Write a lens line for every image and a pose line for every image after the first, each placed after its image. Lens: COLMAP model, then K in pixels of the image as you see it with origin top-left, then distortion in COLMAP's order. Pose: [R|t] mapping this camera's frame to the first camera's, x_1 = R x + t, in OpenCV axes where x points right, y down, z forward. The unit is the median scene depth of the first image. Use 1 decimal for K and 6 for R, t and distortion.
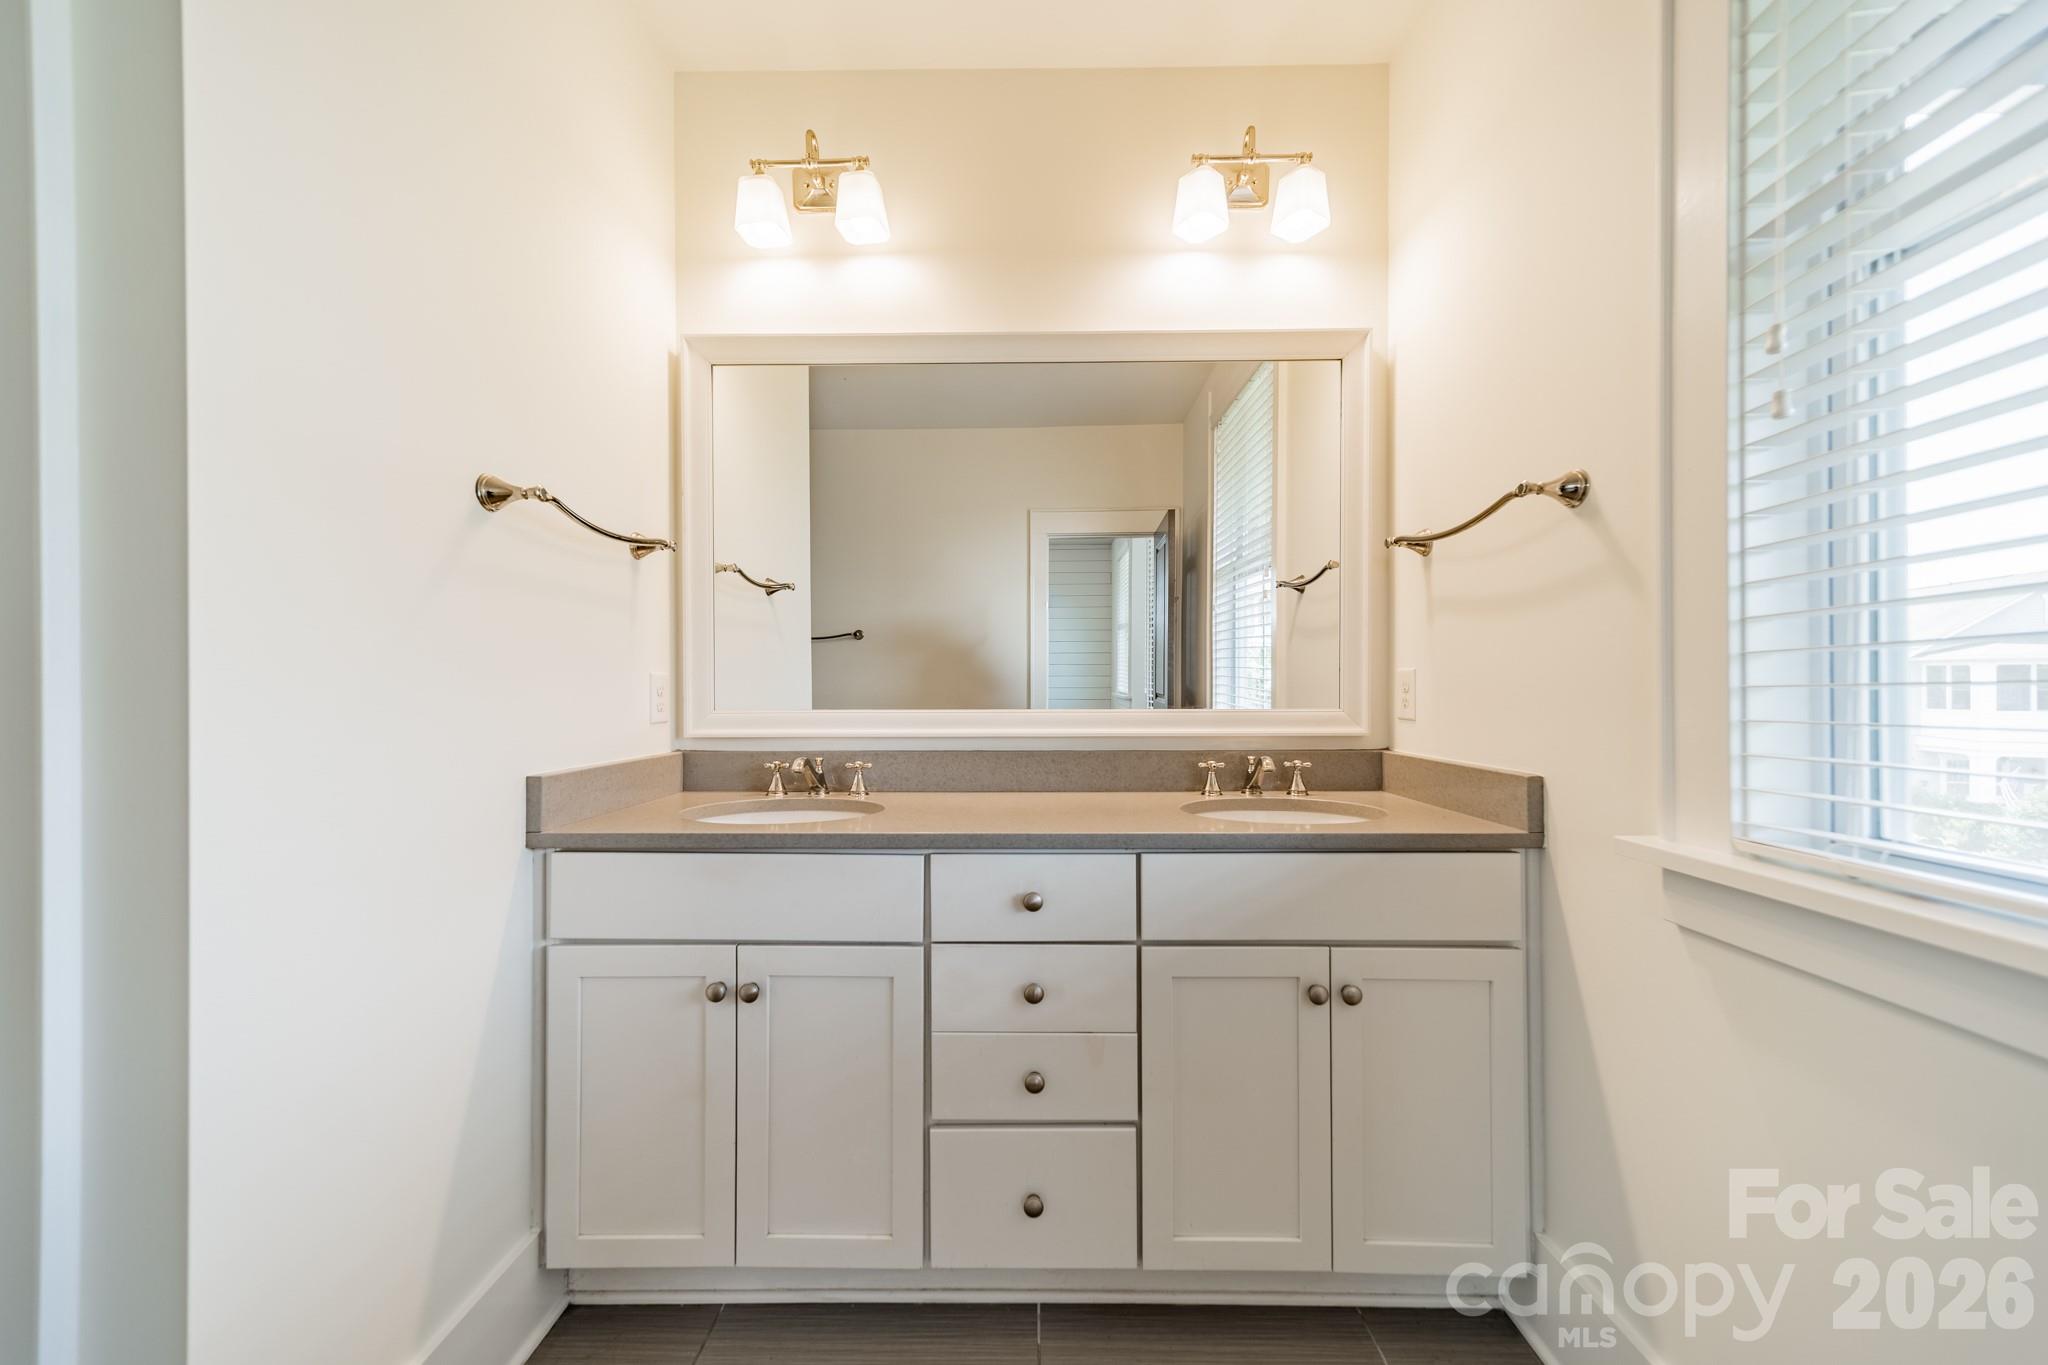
lens RADIAL K [[726.9, 0, 1029.8], [0, 726.9, 686.4], [0, 0, 1]] dist [0.007003, 0.000532]
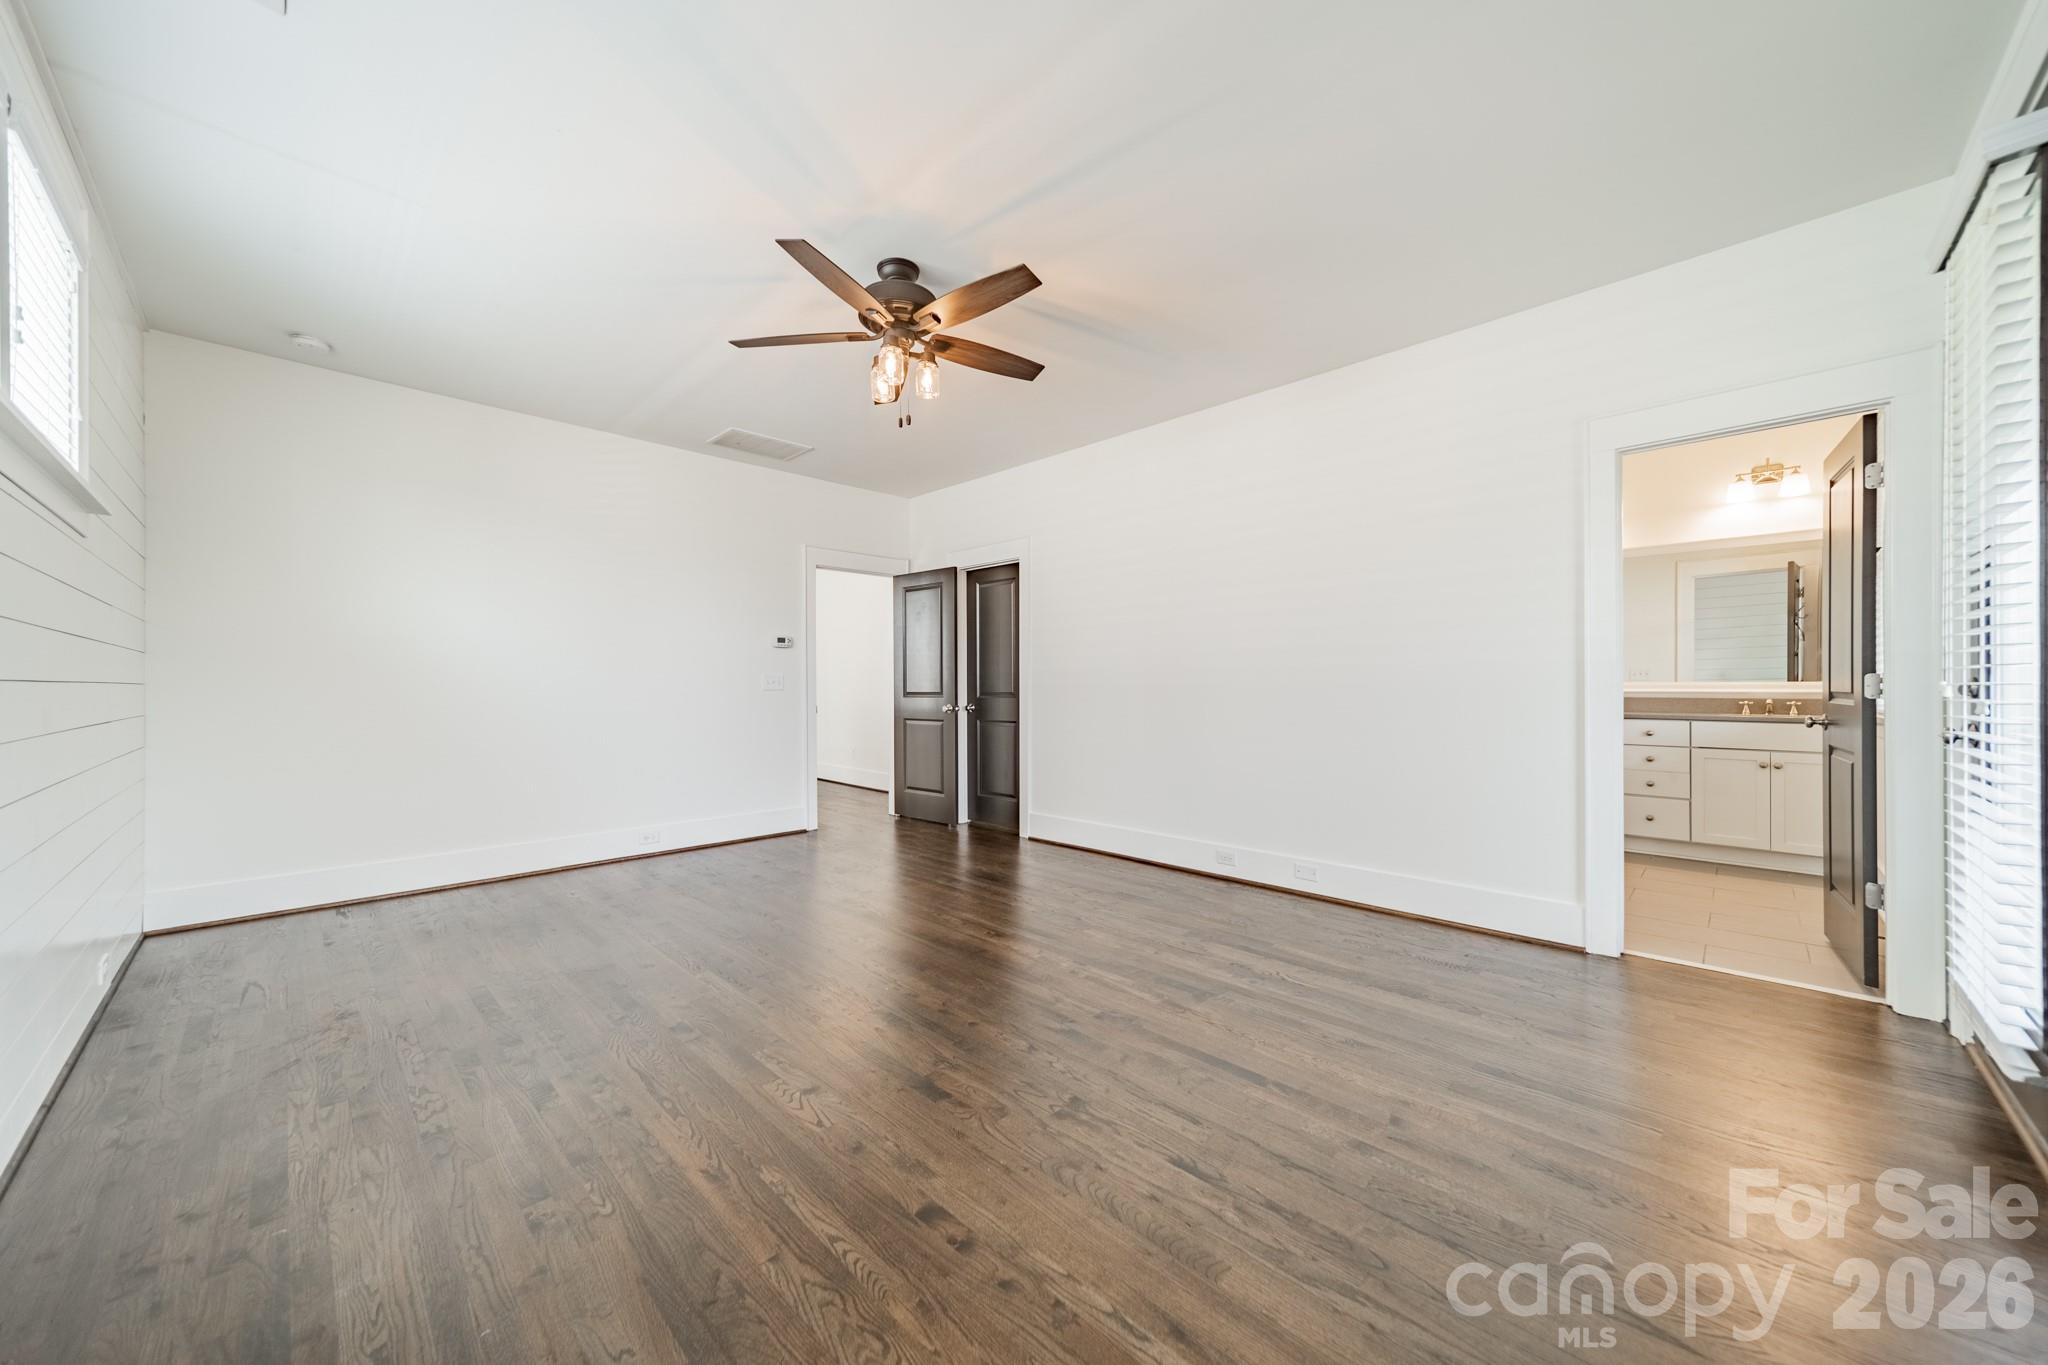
lens RADIAL K [[726.9, 0, 1020.7], [0, 726.9, 689.4], [0, 0, 1]] dist [0.007003, 0.000532]
pose [[0.727905, 0.005167, -0.685659, 0.213768], [0.001814, 0.999954, 0.009461, 0.038313], [0.685676, -0.008131, 0.727861, -3.714680]]
